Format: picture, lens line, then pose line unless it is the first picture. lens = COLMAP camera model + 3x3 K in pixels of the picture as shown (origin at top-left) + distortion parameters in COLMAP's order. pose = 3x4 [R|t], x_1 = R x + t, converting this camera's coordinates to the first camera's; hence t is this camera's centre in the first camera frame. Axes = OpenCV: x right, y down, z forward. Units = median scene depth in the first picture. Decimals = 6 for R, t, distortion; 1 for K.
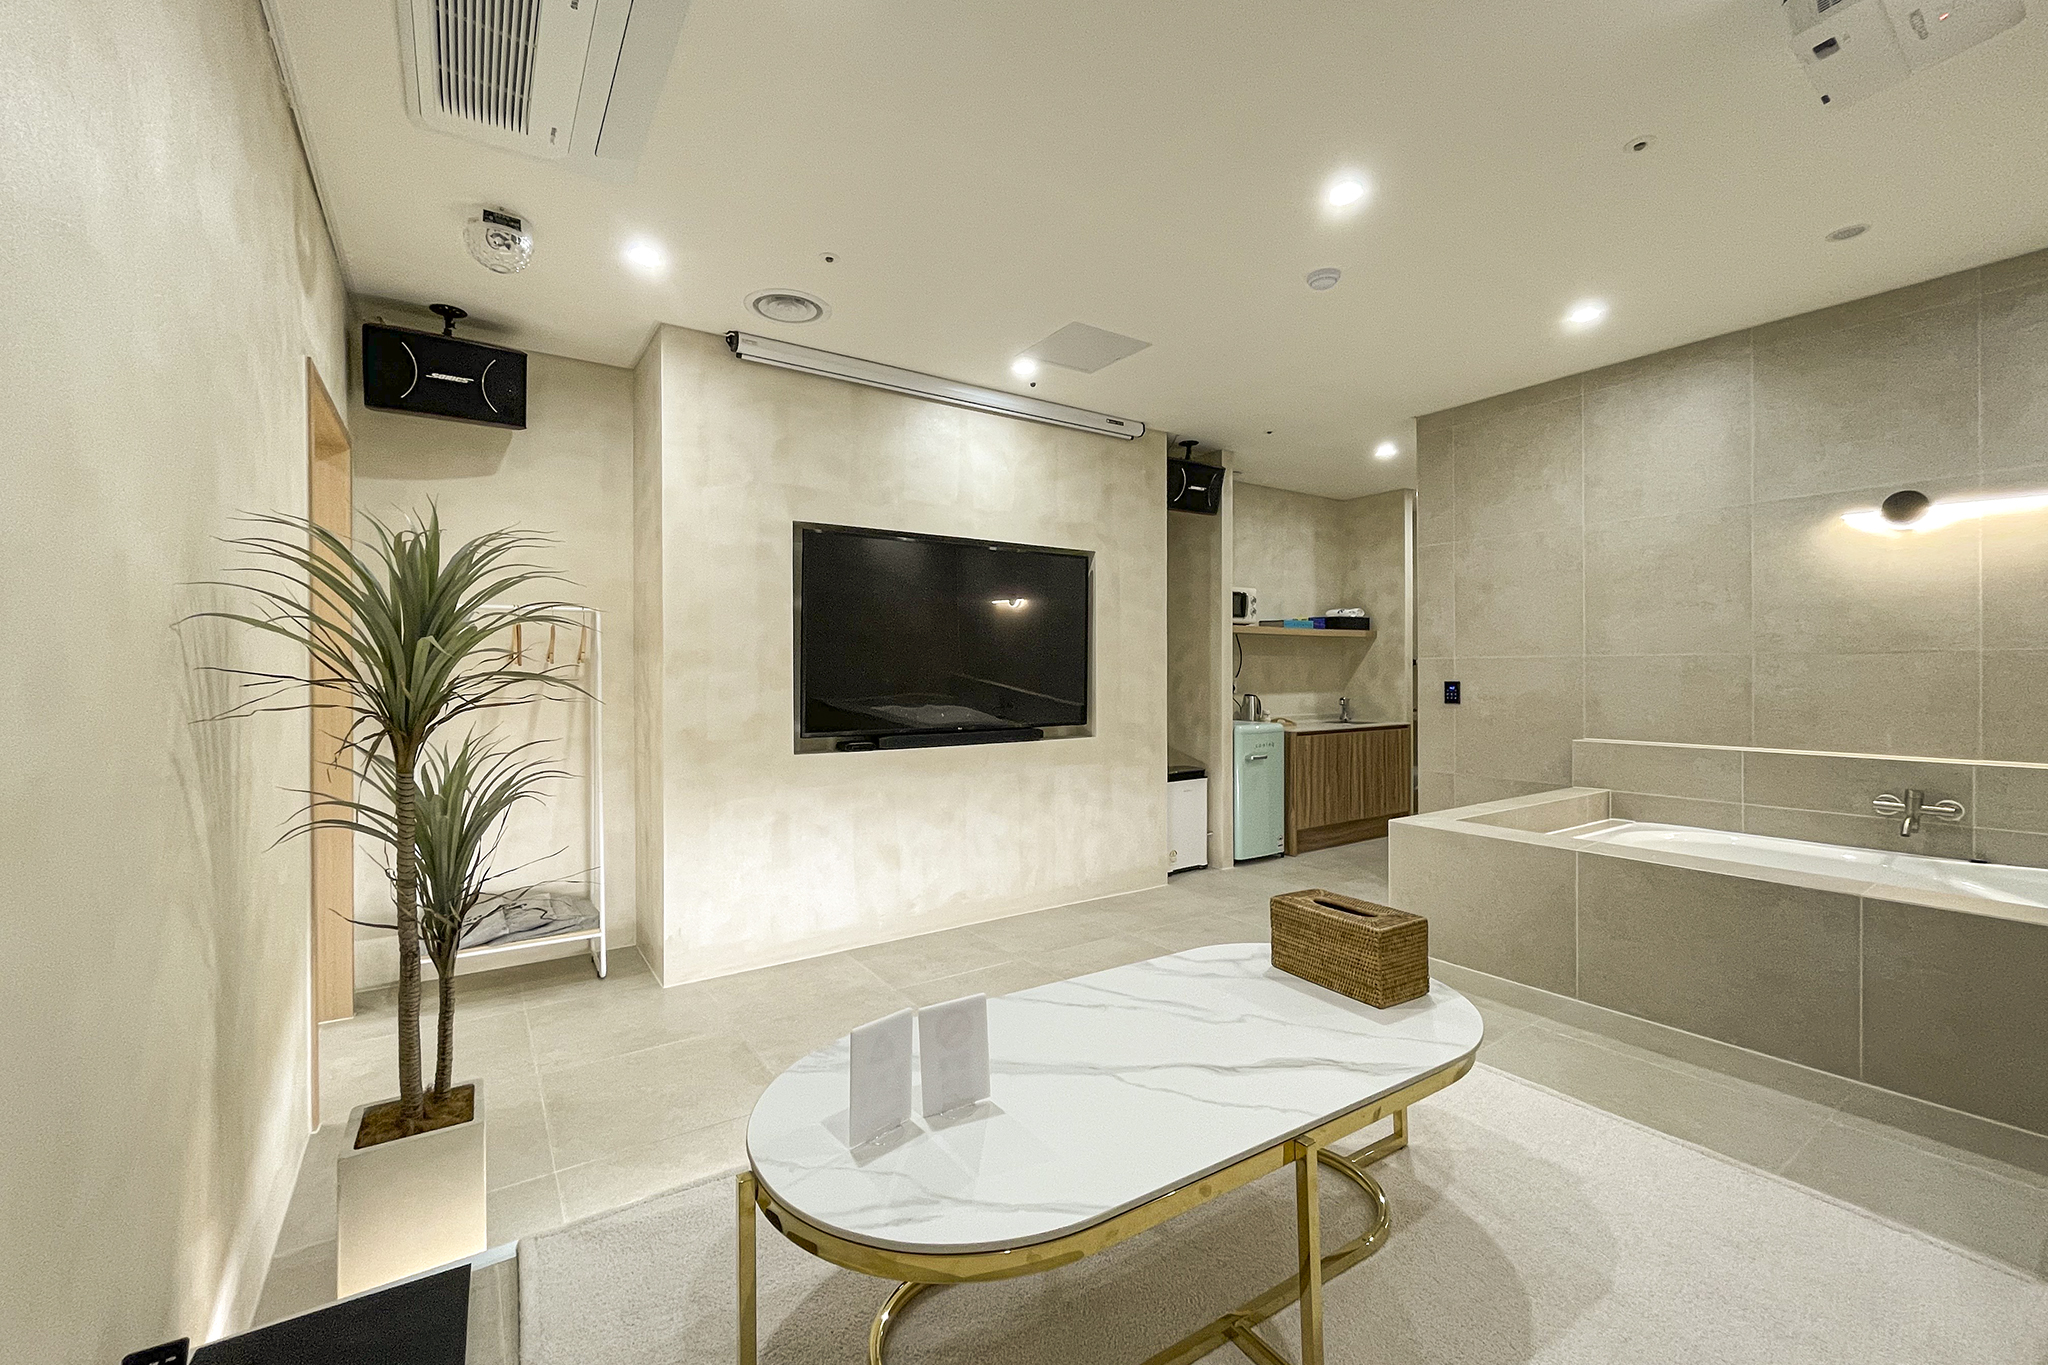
lens RADIAL K [[836.7, 0, 1024.0], [0, 836.7, 682.5], [0, 0, 1]] dist [-0.012660, -0.000304]
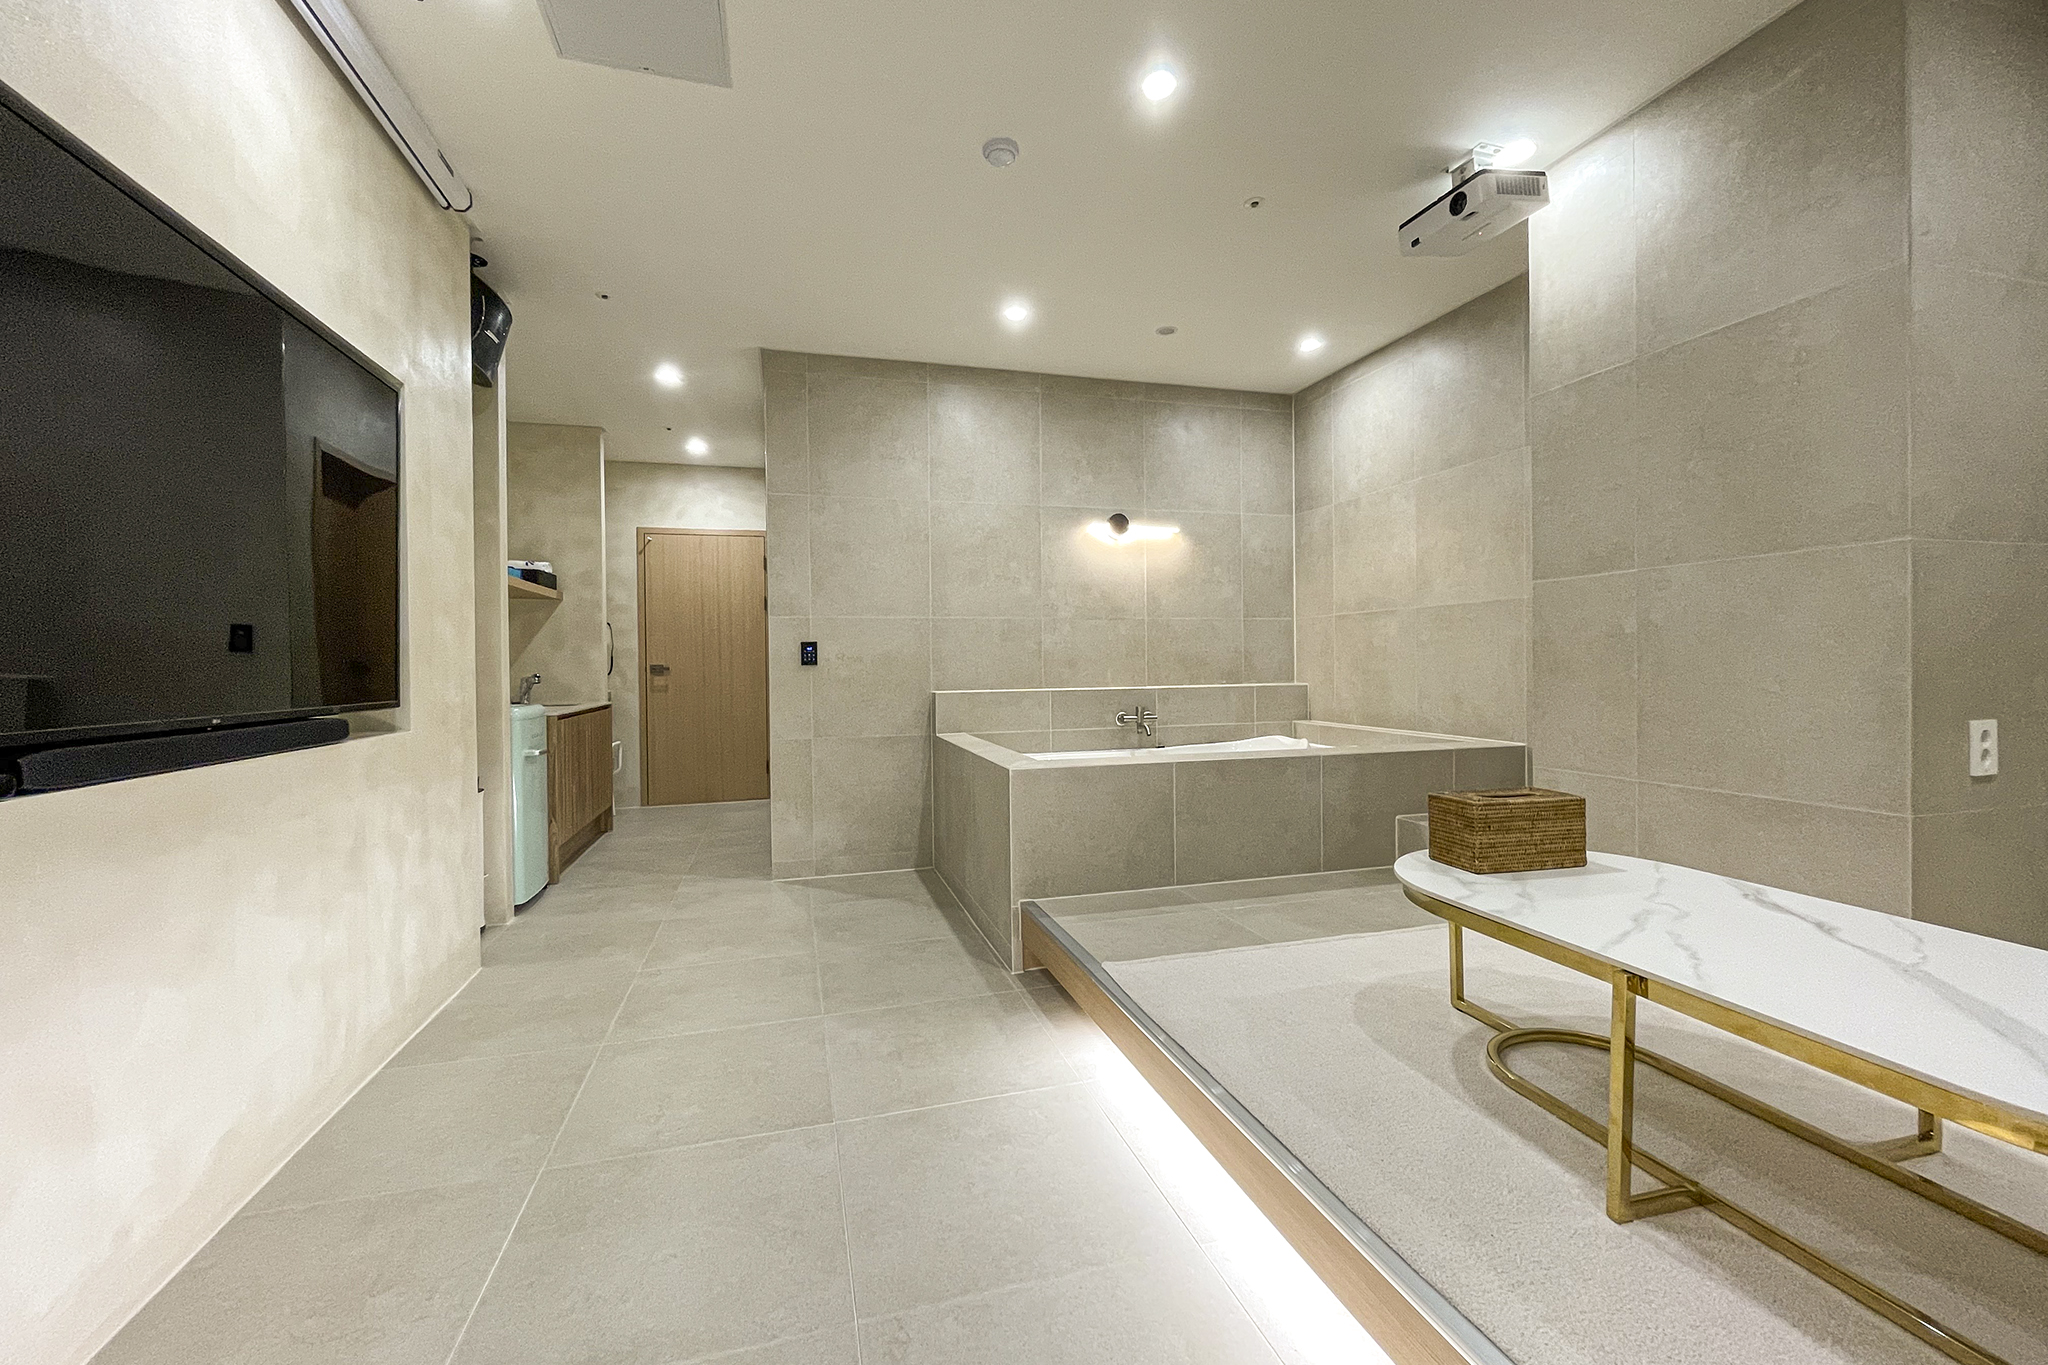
lens RADIAL K [[827.7, 0, 1020.5], [0, 827.7, 673.7], [0, 0, 1]] dist [-0.001090, -0.000758]
pose [[0.311730, -0.010207, 0.950116, -0.357260], [0.023401, 0.999721, 0.003062, 0.044120], [-0.949883, 0.021279, 0.311882, 0.558516]]
